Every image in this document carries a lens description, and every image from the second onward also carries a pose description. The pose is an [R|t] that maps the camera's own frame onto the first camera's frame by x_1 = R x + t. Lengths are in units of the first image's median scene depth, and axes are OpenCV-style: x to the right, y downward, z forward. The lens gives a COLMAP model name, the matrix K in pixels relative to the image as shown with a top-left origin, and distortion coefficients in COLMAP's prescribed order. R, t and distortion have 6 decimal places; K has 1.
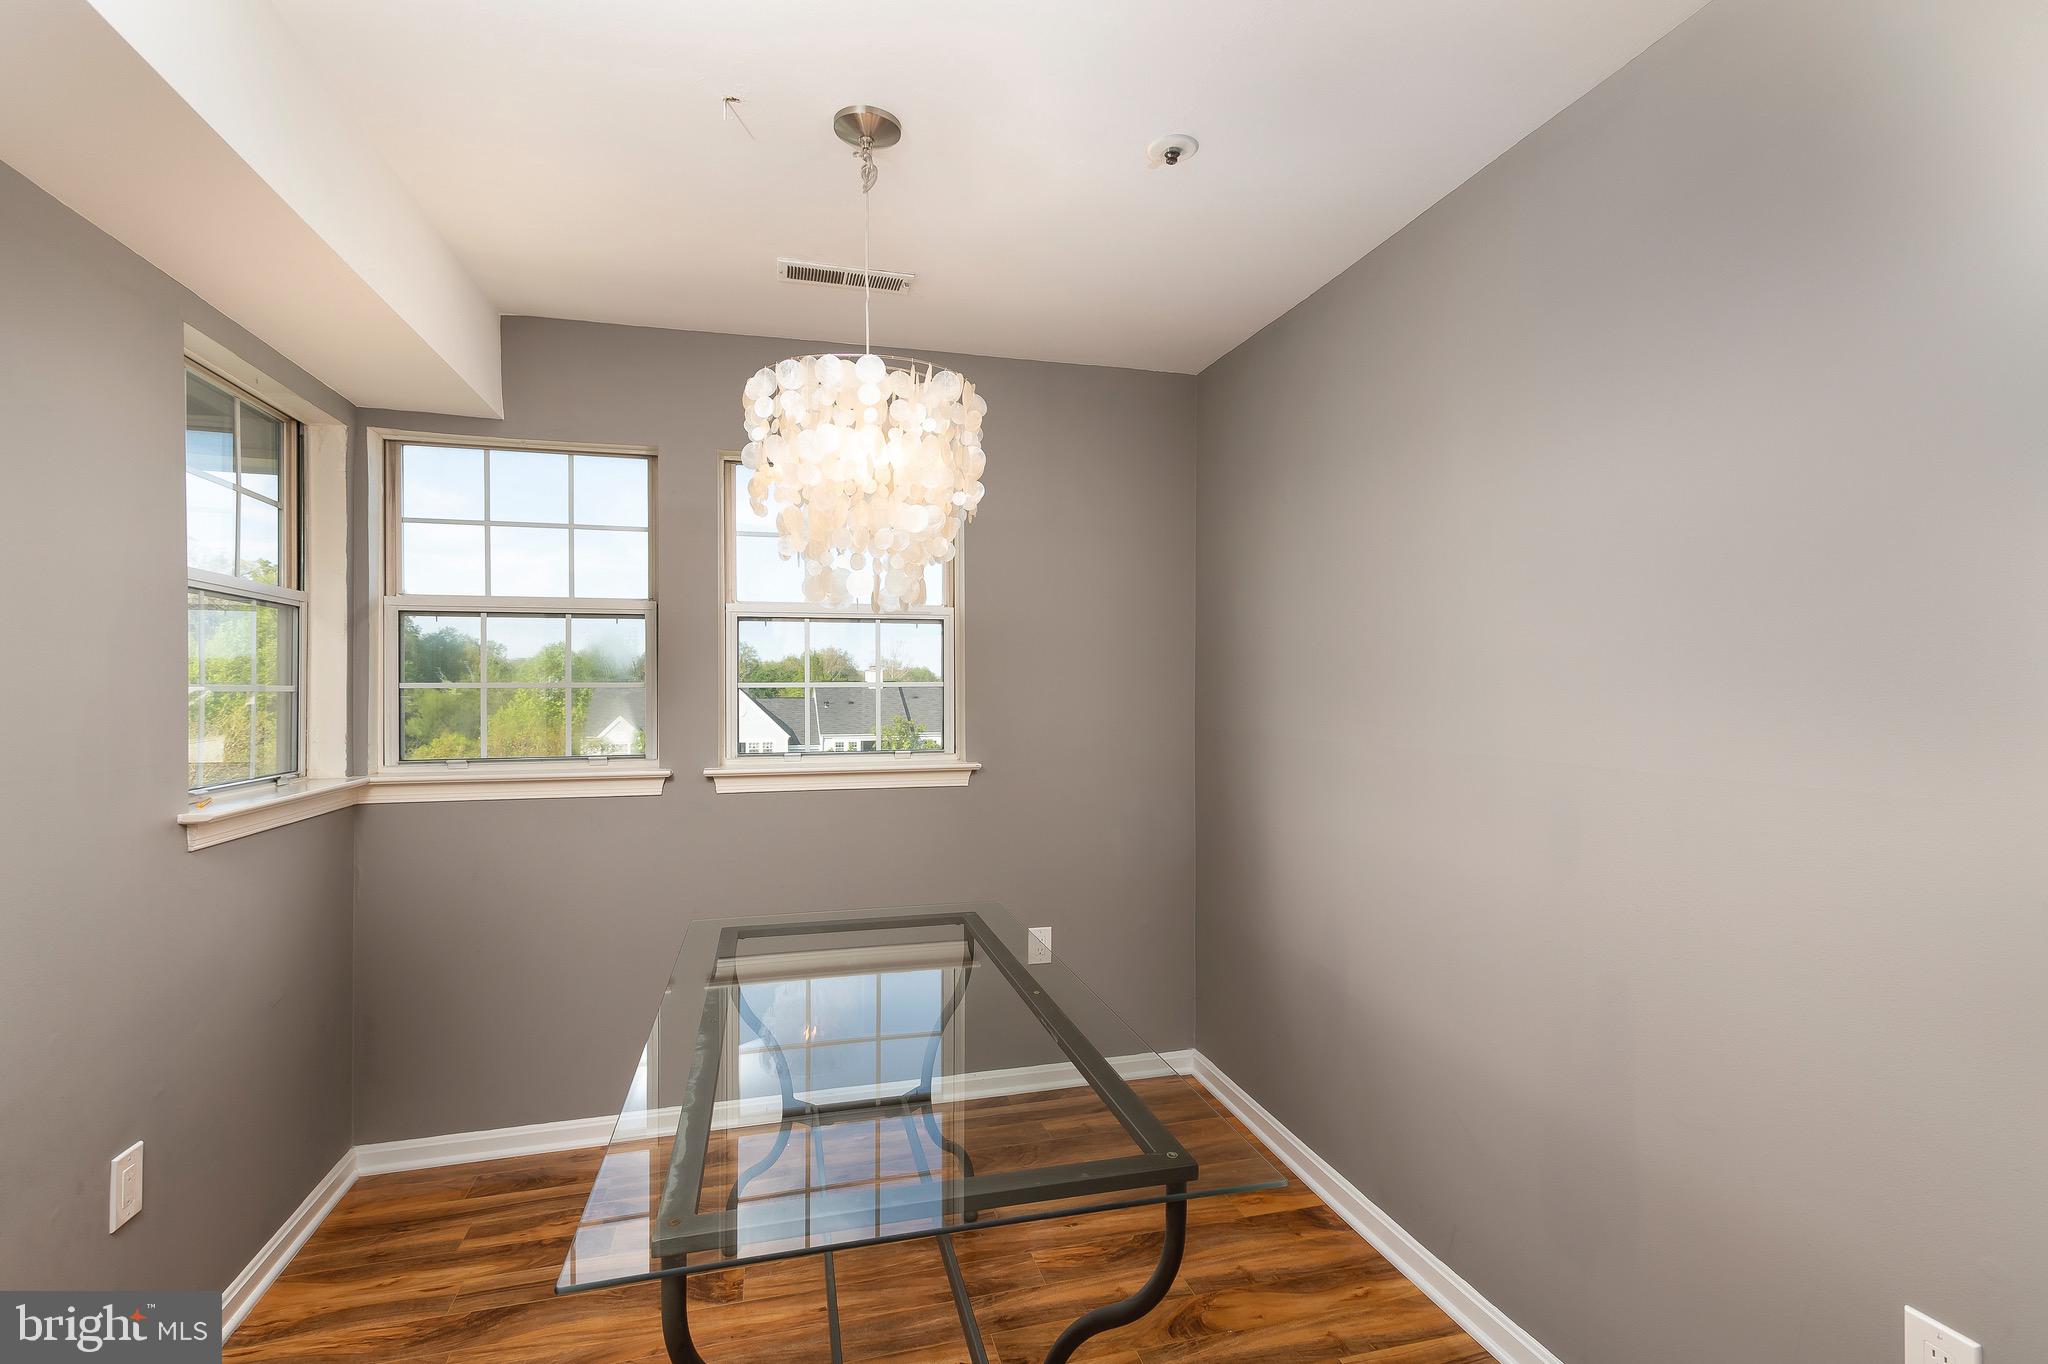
lens RADIAL K [[956.9, 0, 1019.3], [0, 956.9, 692.6], [0, 0, 1]] dist [0.016374, -0.000601]
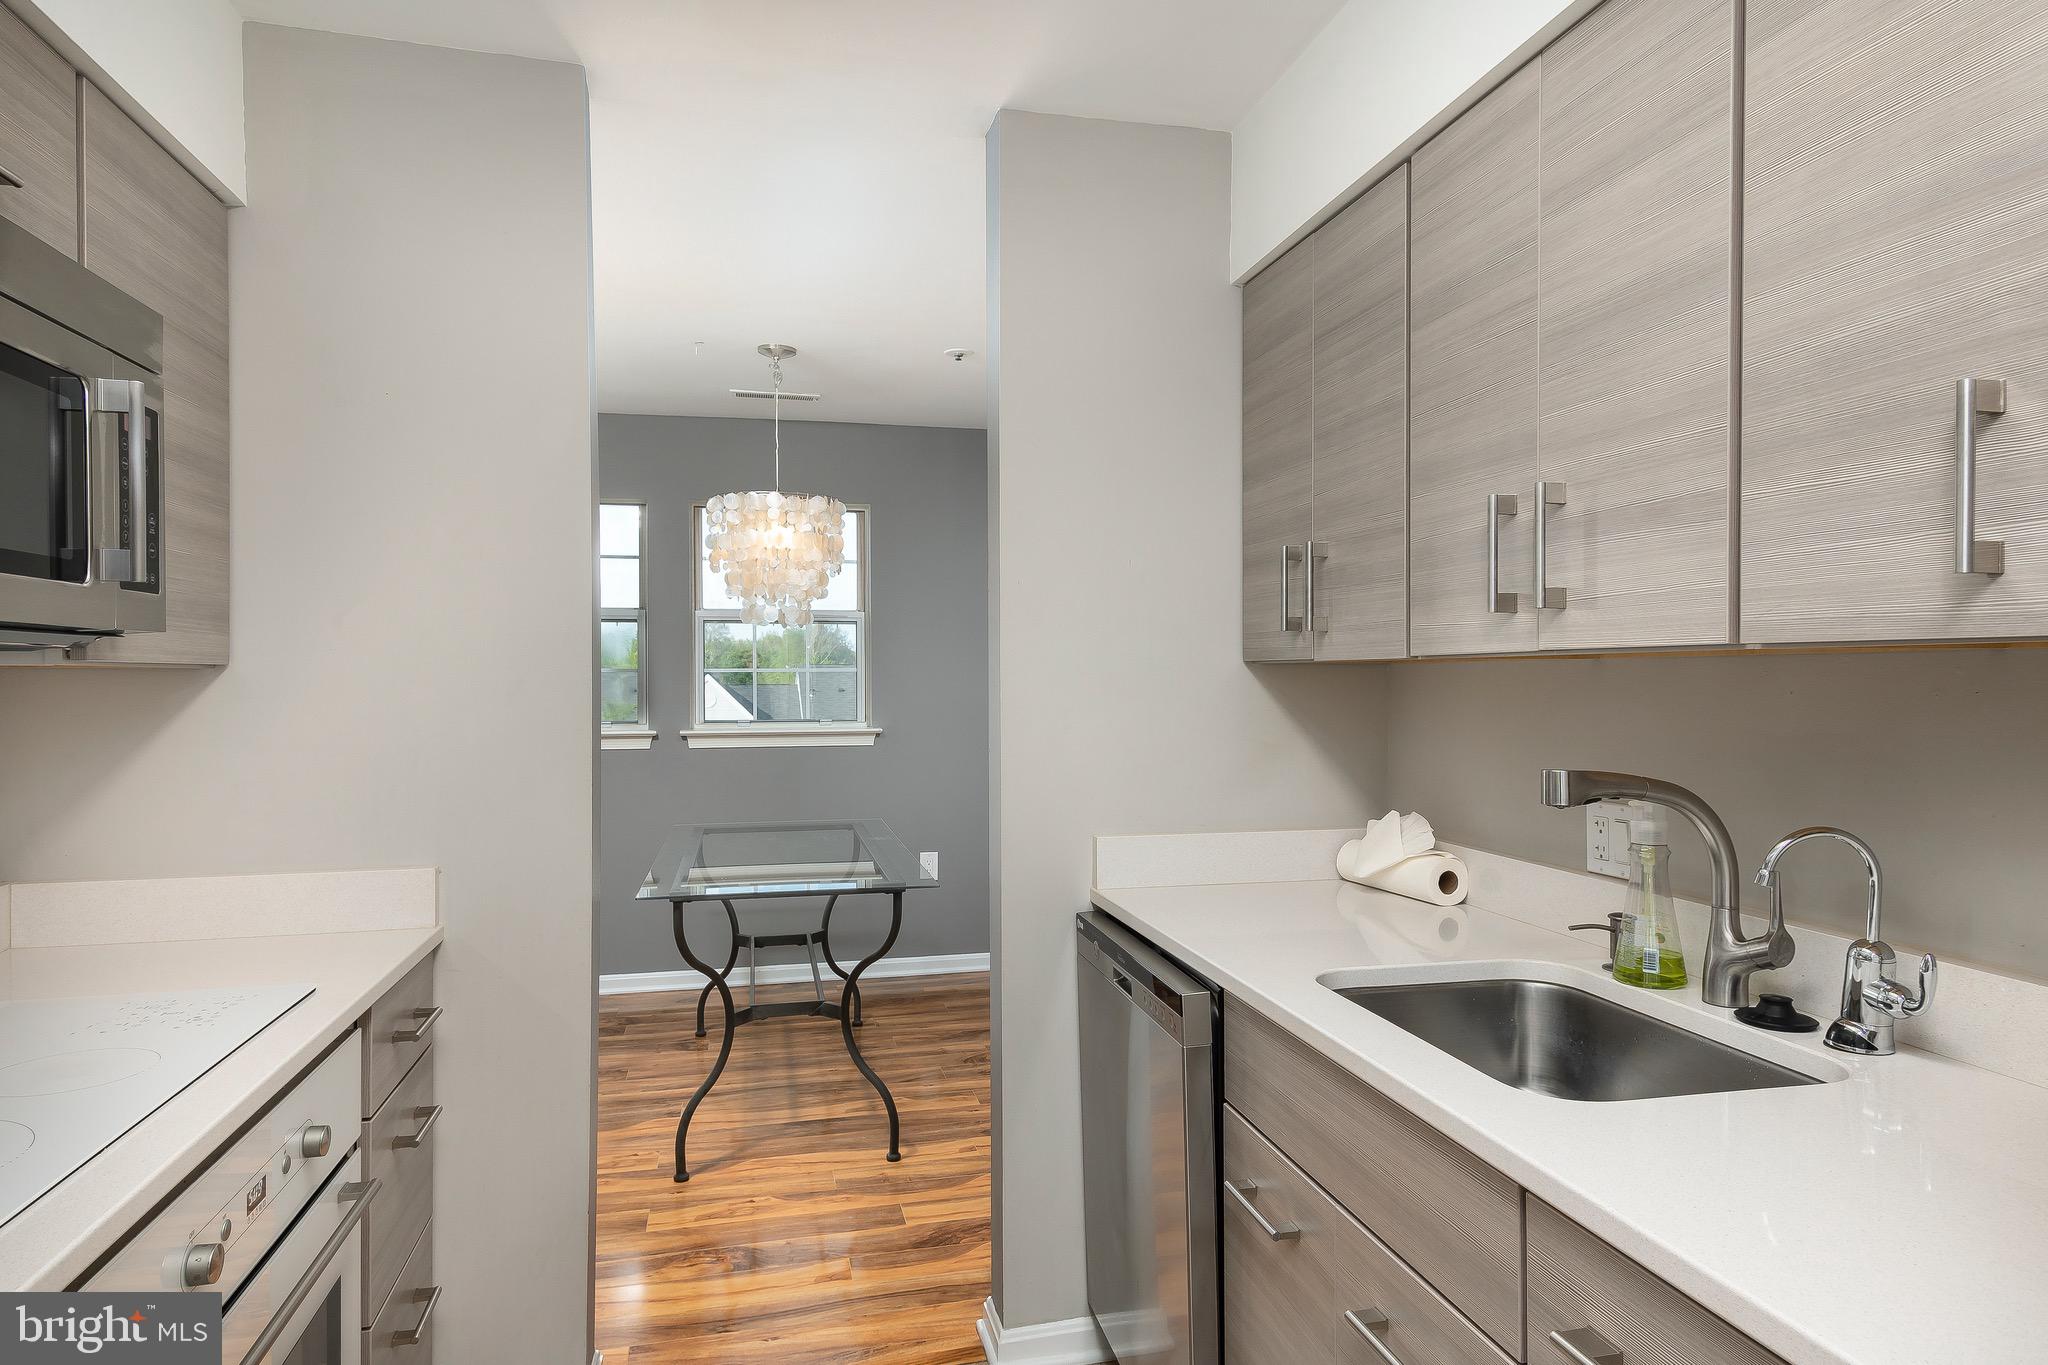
lens RADIAL K [[1173.3, 0, 1022.8], [0, 1173.3, 675.4], [0, 0, 1]] dist [0.000438, -0.000485]
pose [[0.999752, -0.001295, -0.022253, 0.207805], [0.001240, 0.999996, -0.002509, 0.003917], [0.022256, 0.002481, 0.999749, -0.694587]]
